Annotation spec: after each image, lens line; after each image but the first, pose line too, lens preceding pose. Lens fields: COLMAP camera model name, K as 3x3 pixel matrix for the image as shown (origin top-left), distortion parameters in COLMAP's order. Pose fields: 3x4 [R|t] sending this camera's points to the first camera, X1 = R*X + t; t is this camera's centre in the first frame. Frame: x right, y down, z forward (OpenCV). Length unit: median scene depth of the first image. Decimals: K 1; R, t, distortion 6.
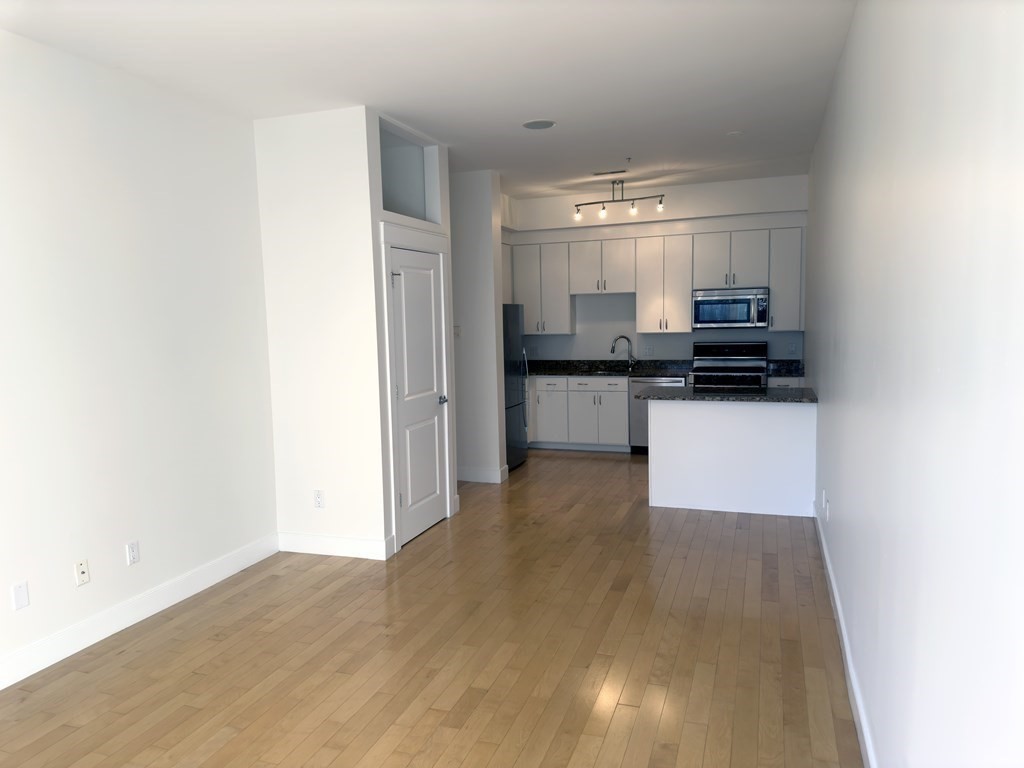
lens RADIAL K [[722.8, 0, 474.9], [0, 722.8, 383.0], [0, 0, 1]] dist [0.001292, -0.004624]
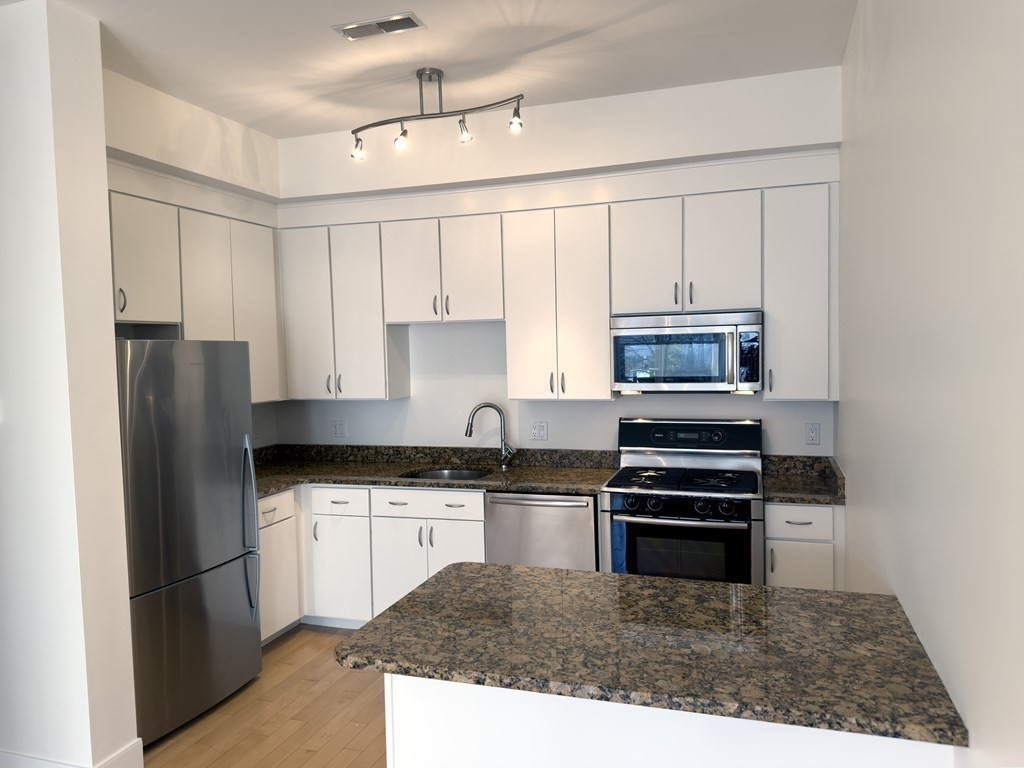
lens RADIAL K [[749.4, 0, 513.7], [0, 749.4, 368.3], [0, 0, 1]] dist [0.051672, -0.001782]
pose [[0.997981, 0.003744, 0.063408, 0.199987], [0.000606, 0.997654, -0.068450, -0.056621], [-0.063515, 0.068351, 0.995637, 0.489849]]
